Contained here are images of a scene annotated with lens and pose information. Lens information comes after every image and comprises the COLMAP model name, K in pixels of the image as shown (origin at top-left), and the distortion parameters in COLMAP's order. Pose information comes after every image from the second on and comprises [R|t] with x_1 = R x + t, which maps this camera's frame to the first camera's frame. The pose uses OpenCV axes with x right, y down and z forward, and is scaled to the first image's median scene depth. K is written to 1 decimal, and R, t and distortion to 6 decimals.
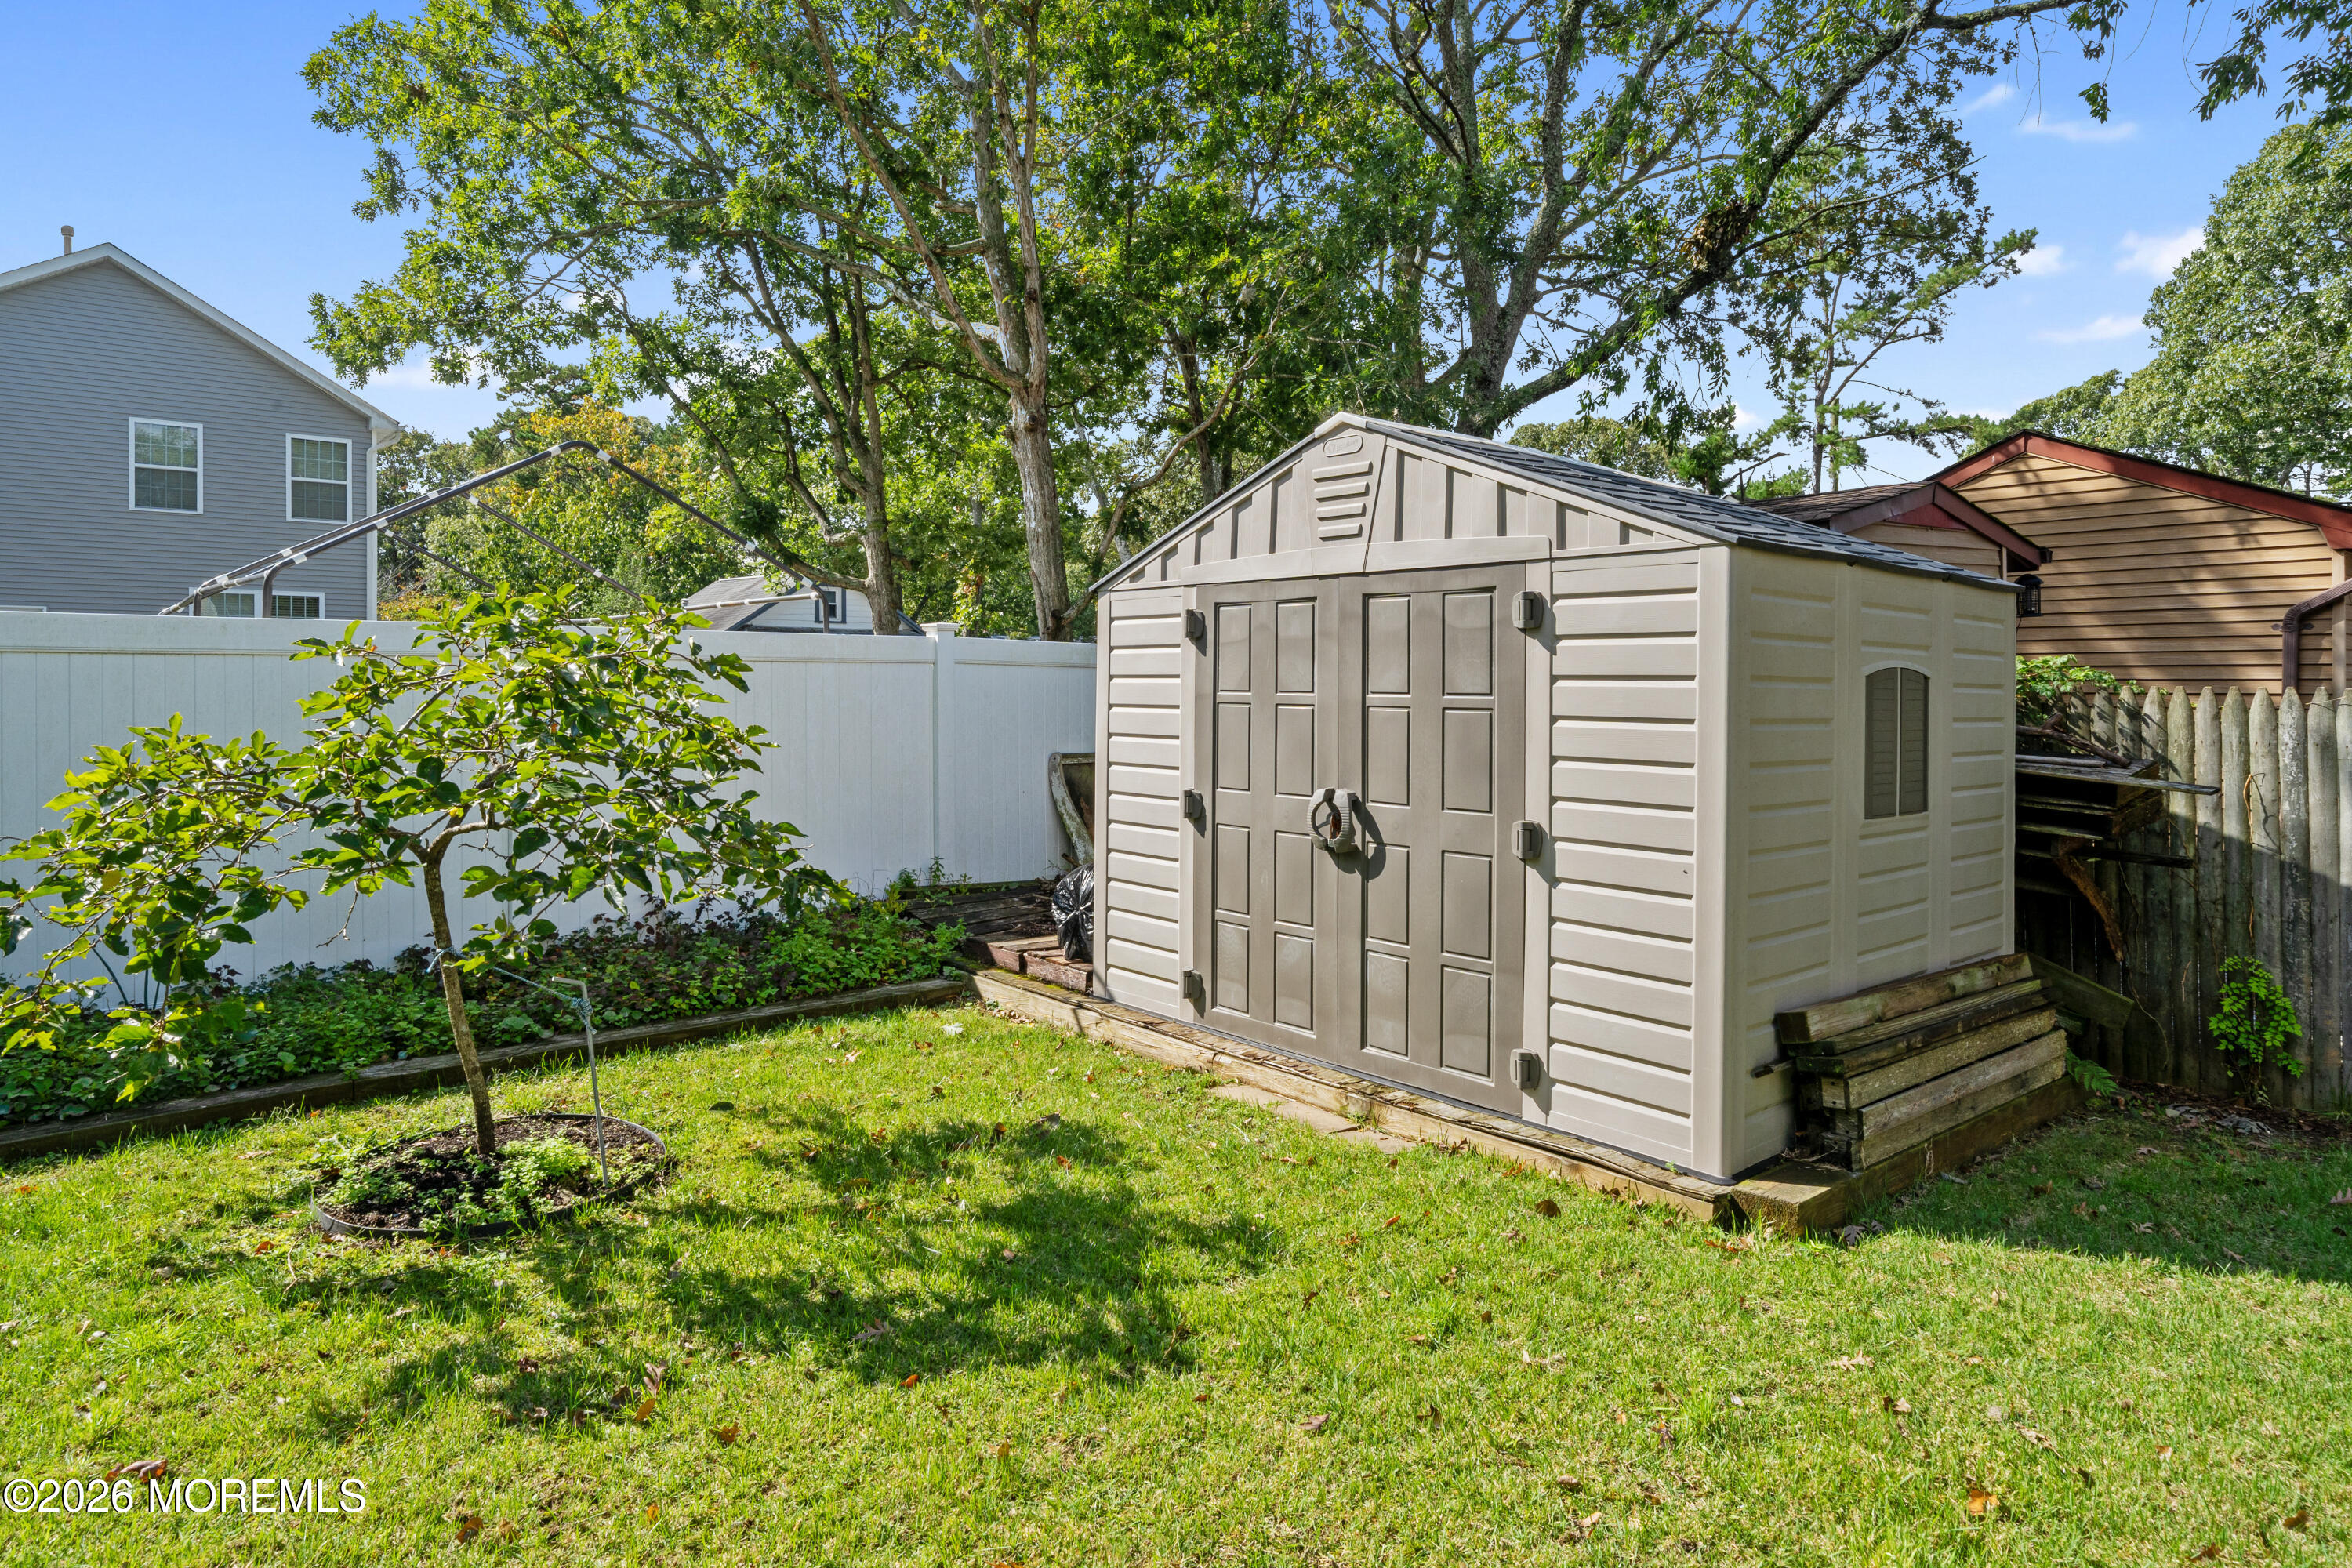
lens RADIAL K [[1343.2, 0, 1194.6], [0, 1343.2, 680.8], [0, 0, 1]] dist [0.008004, -0.000657]
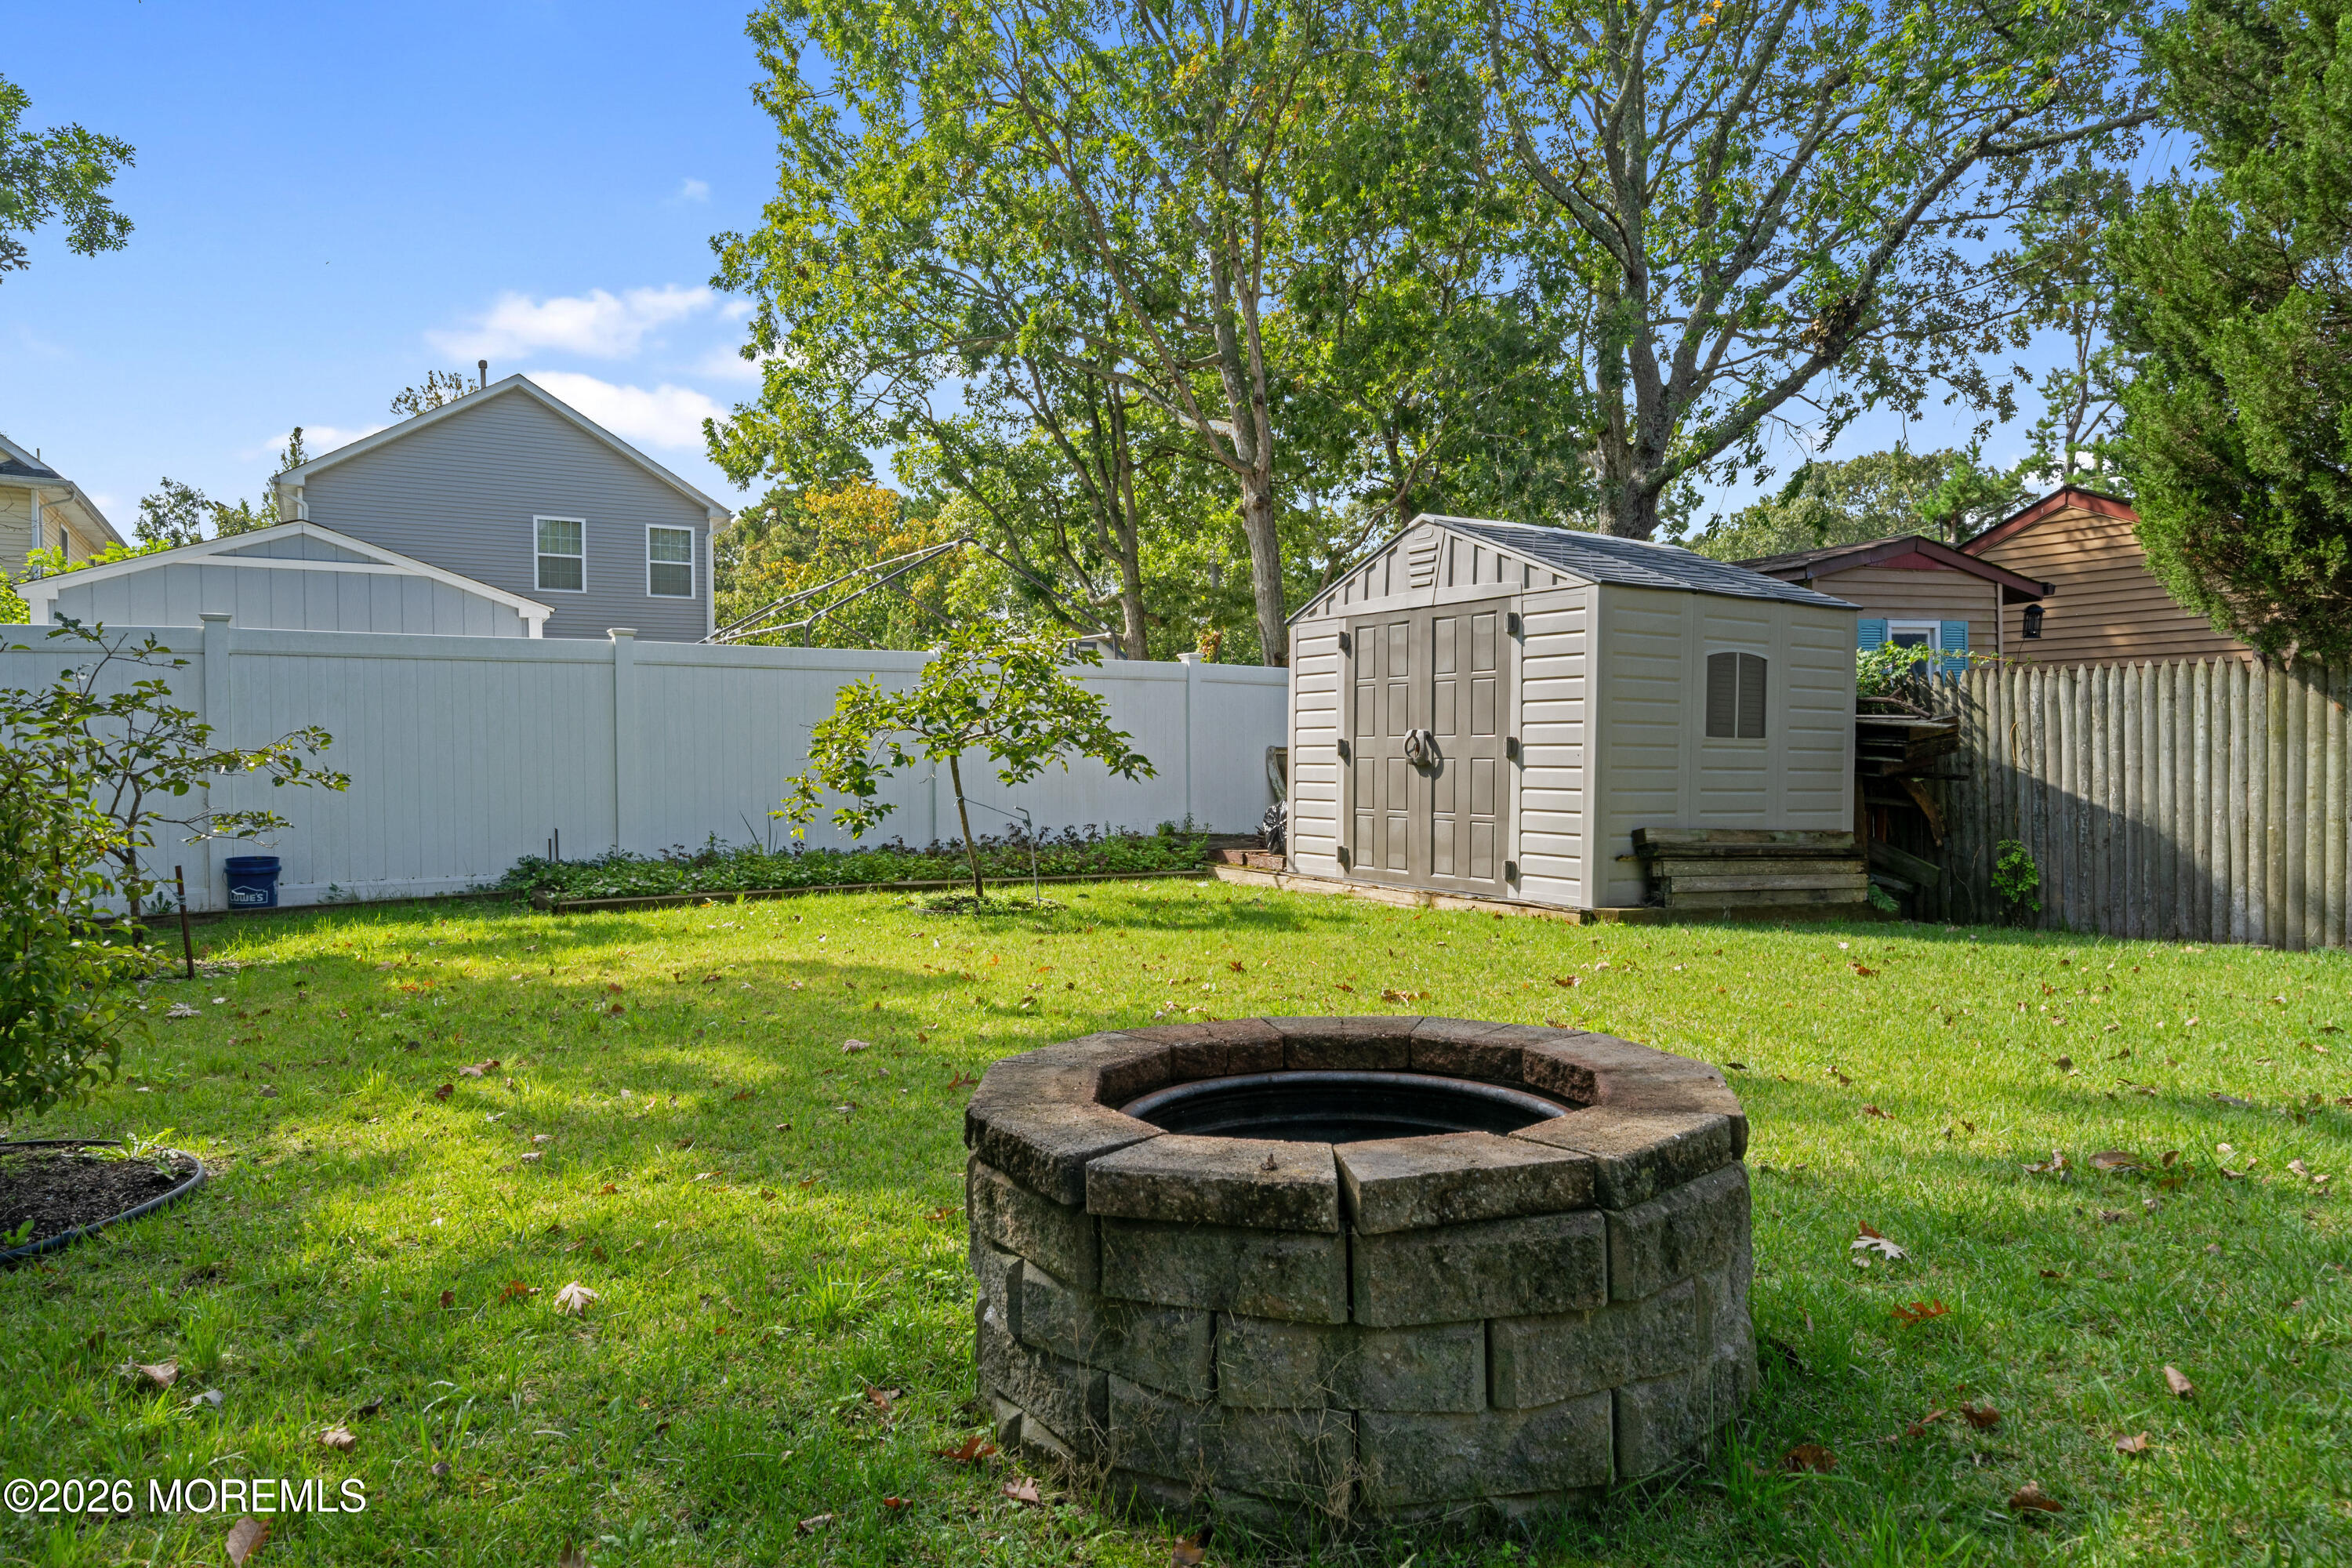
lens RADIAL K [[1452.5, 0, 1176.0], [0, 1452.5, 784.0], [0, 0, 1]] dist [0.001007, 0.001122]
pose [[0.982583, 0.001752, -0.185818, 0.130263], [0.002013, 0.999796, 0.020074, 0.099900], [0.185815, -0.020098, 0.982379, -0.817313]]
